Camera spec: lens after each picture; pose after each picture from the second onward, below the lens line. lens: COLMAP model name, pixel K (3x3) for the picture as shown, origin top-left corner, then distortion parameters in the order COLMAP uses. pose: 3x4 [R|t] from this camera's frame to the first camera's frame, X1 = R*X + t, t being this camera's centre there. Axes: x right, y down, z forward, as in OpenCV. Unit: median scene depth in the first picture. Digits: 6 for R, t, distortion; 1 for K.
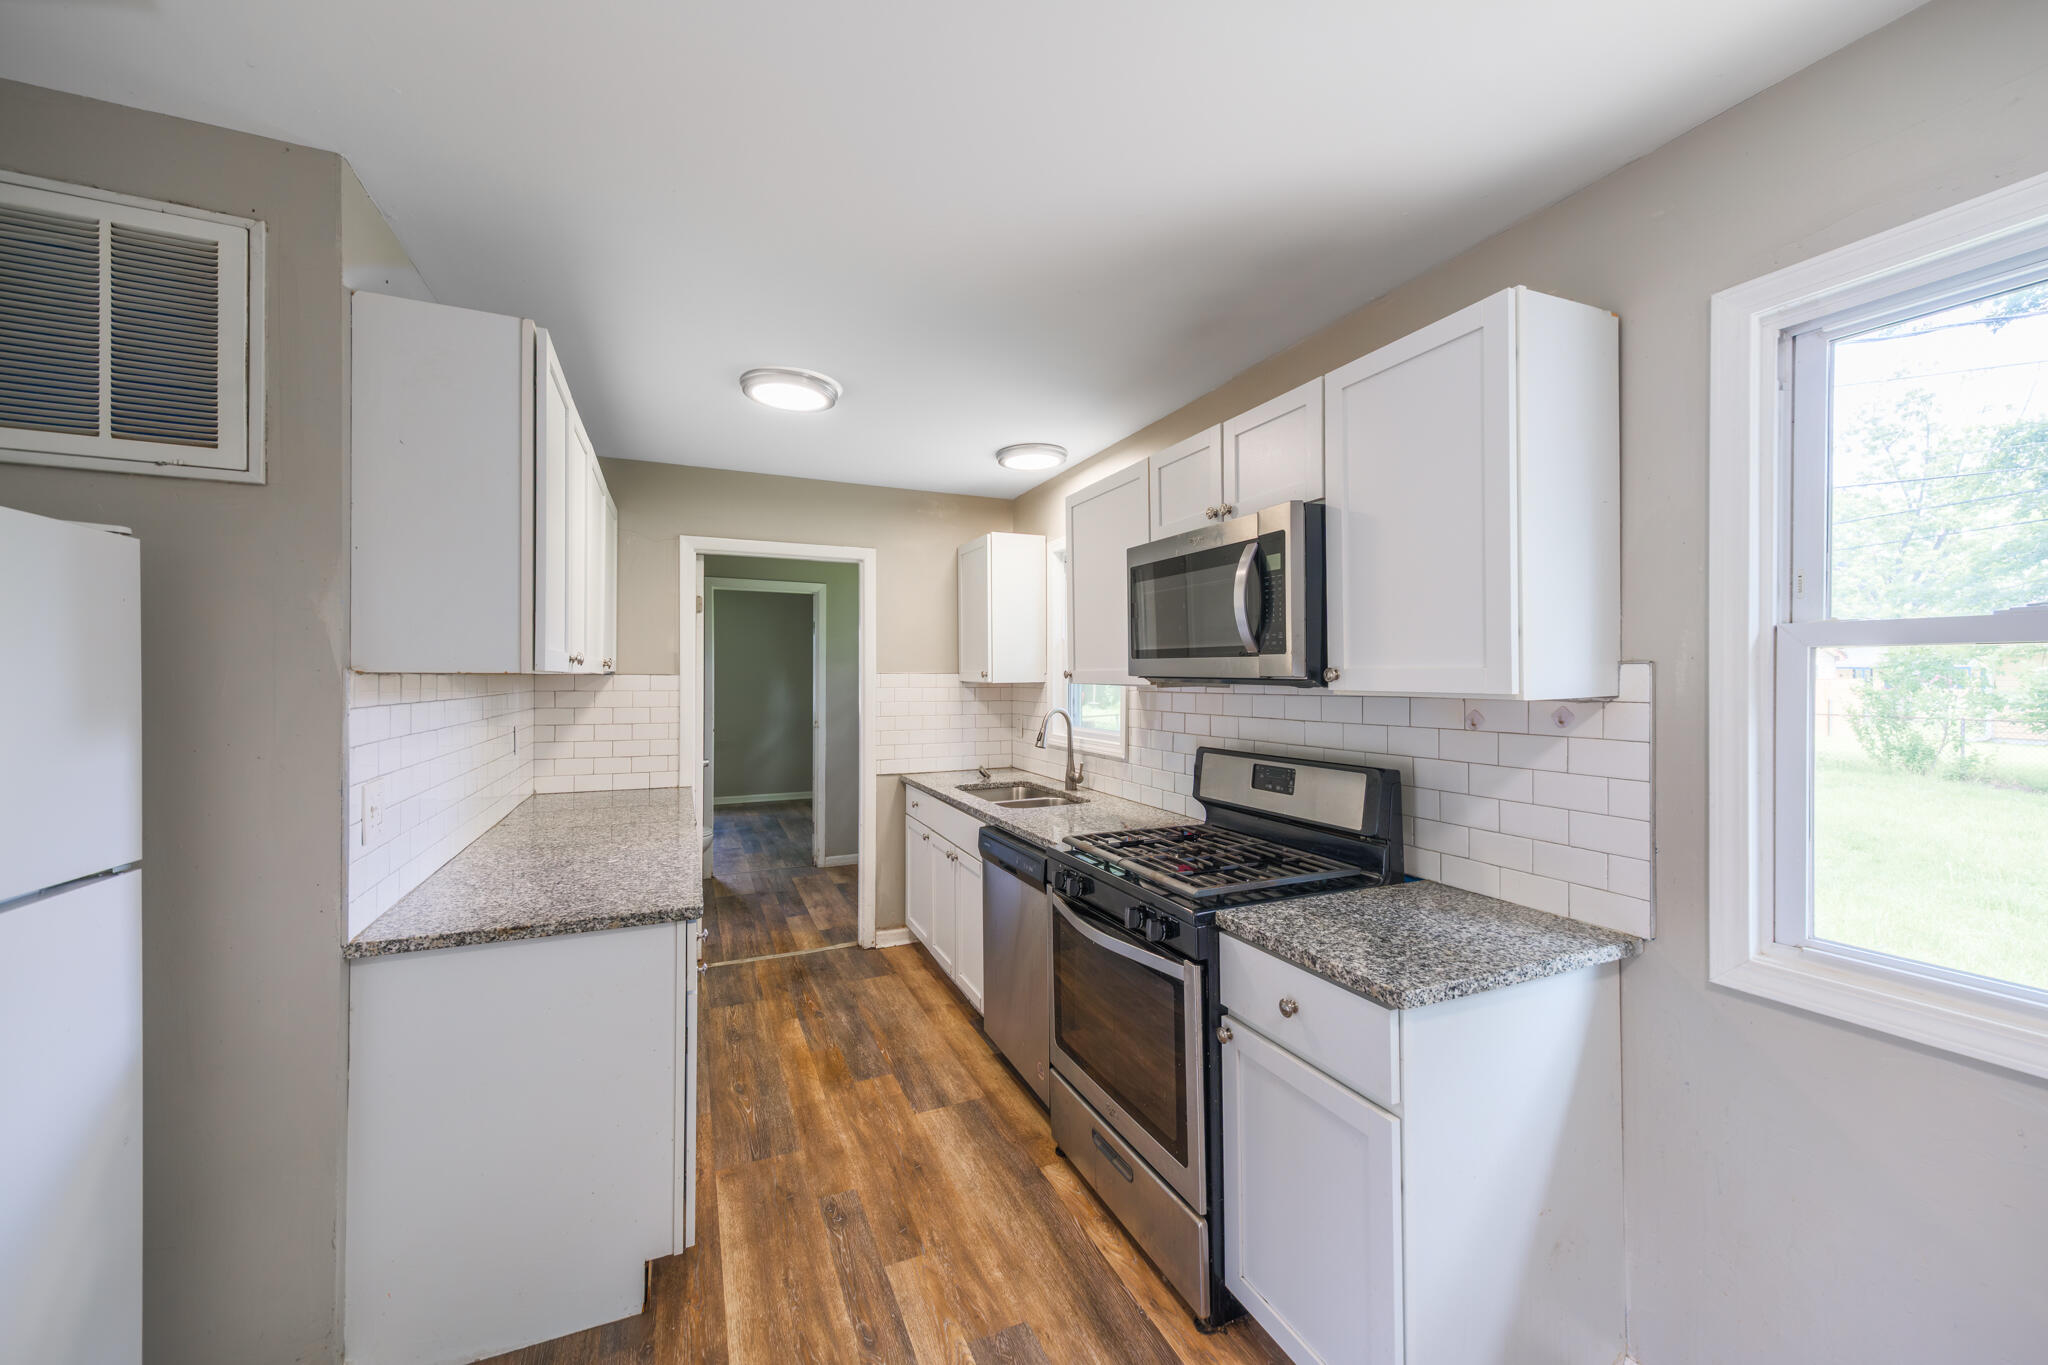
lens RADIAL K [[792.4, 0, 1027.9], [0, 792.4, 675.8], [0, 0, 1]] dist [0.012237, -0.000595]
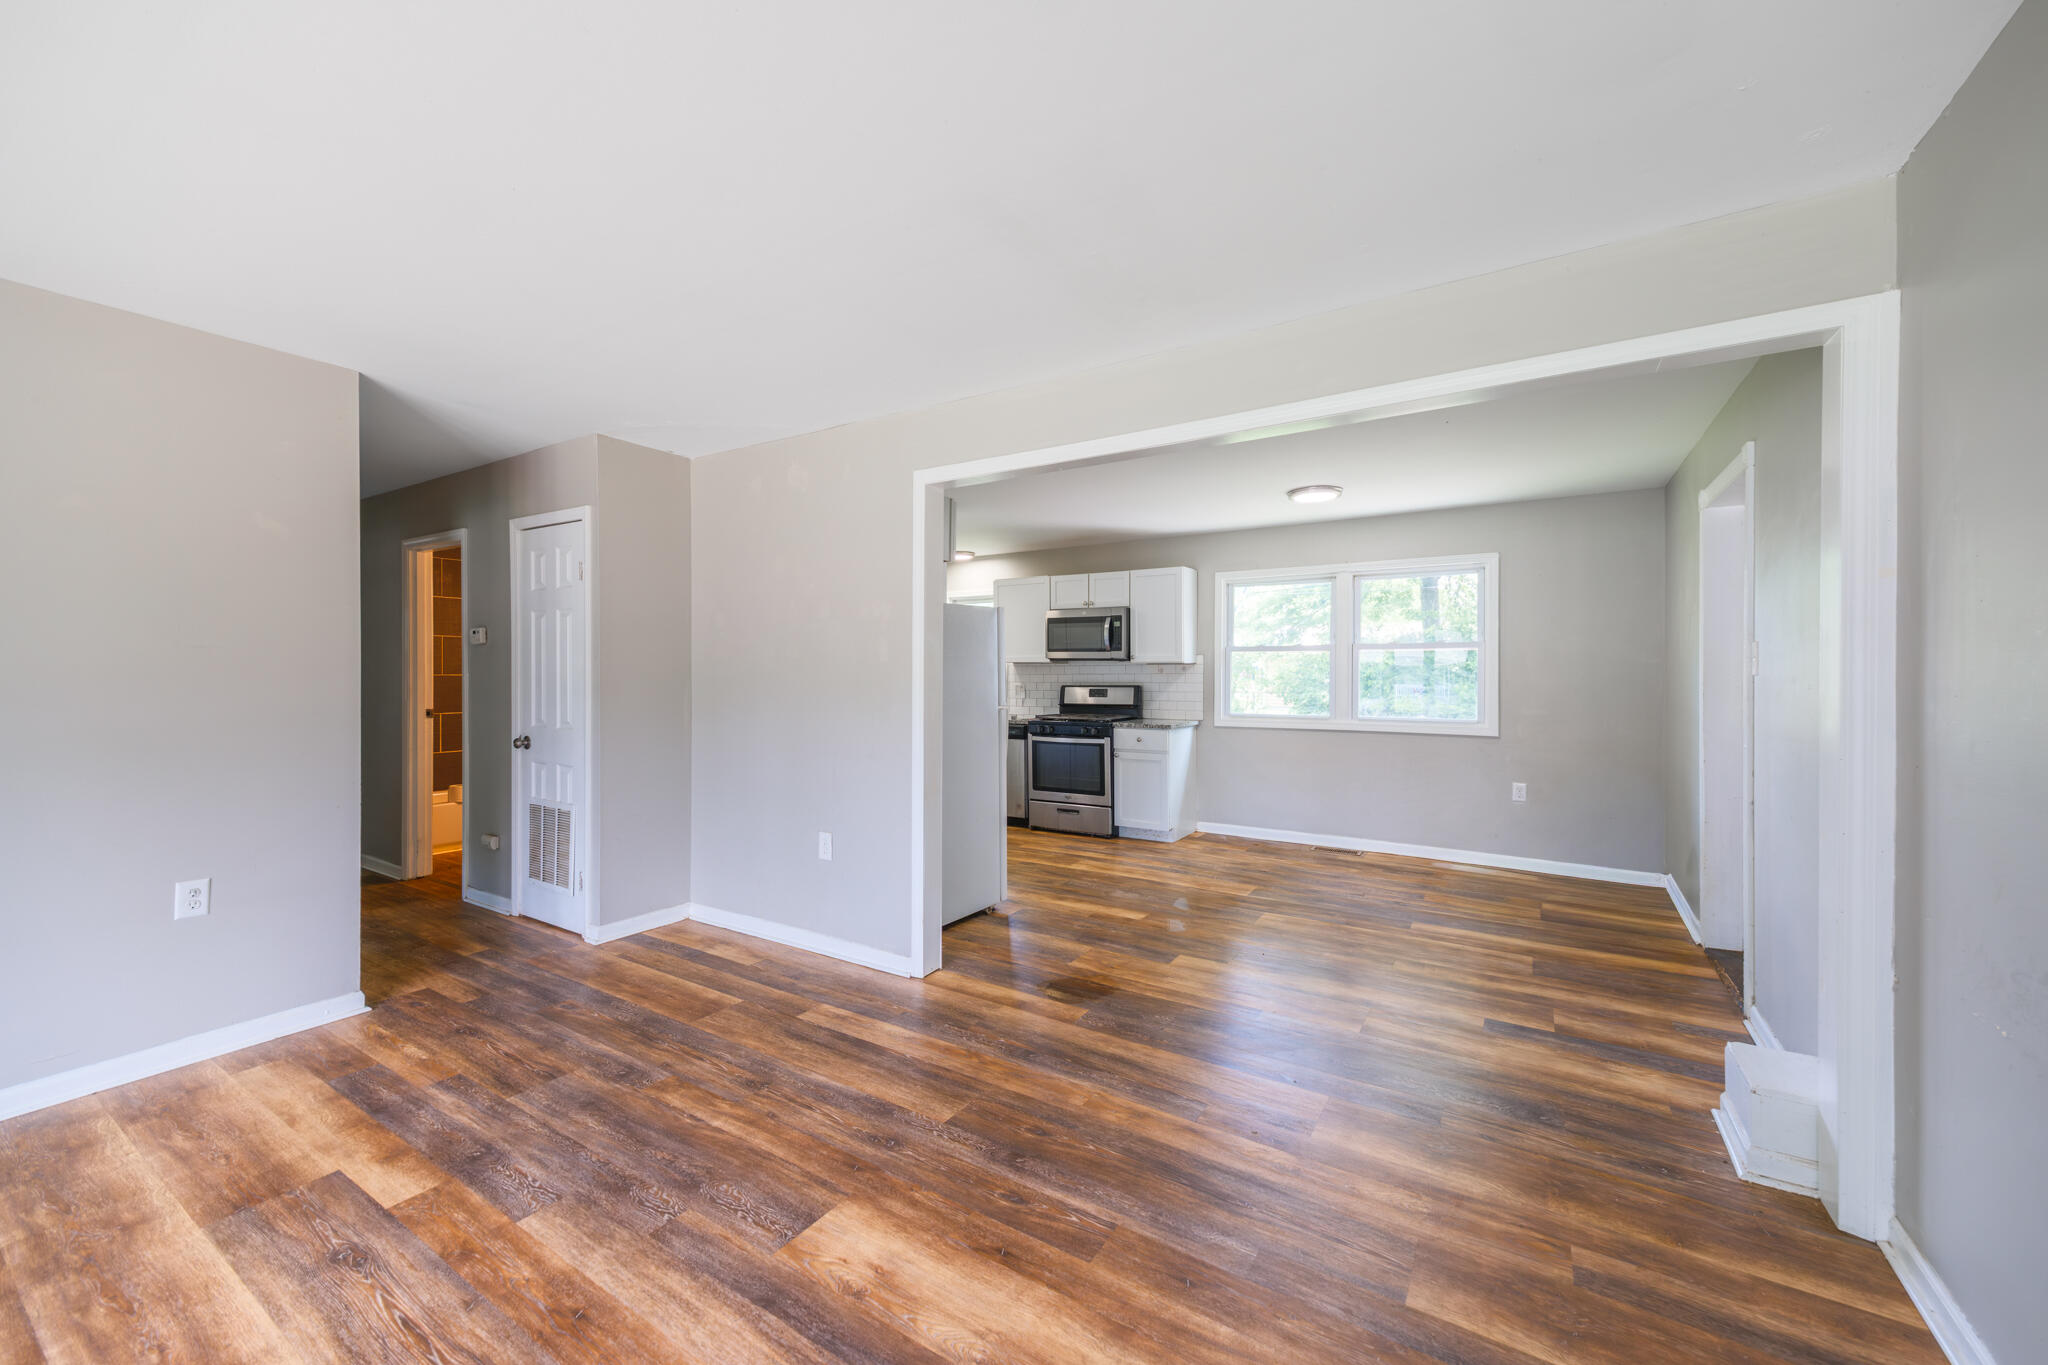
lens RADIAL K [[792.4, 0, 1027.5], [0, 792.4, 671.8], [0, 0, 1]] dist [0.012237, -0.000595]
pose [[0.831971, 0.000854, 0.554819, -1.924100], [-0.005432, 0.999963, 0.006606, 0.042054], [-0.554793, -0.008510, 0.831945, -1.637083]]
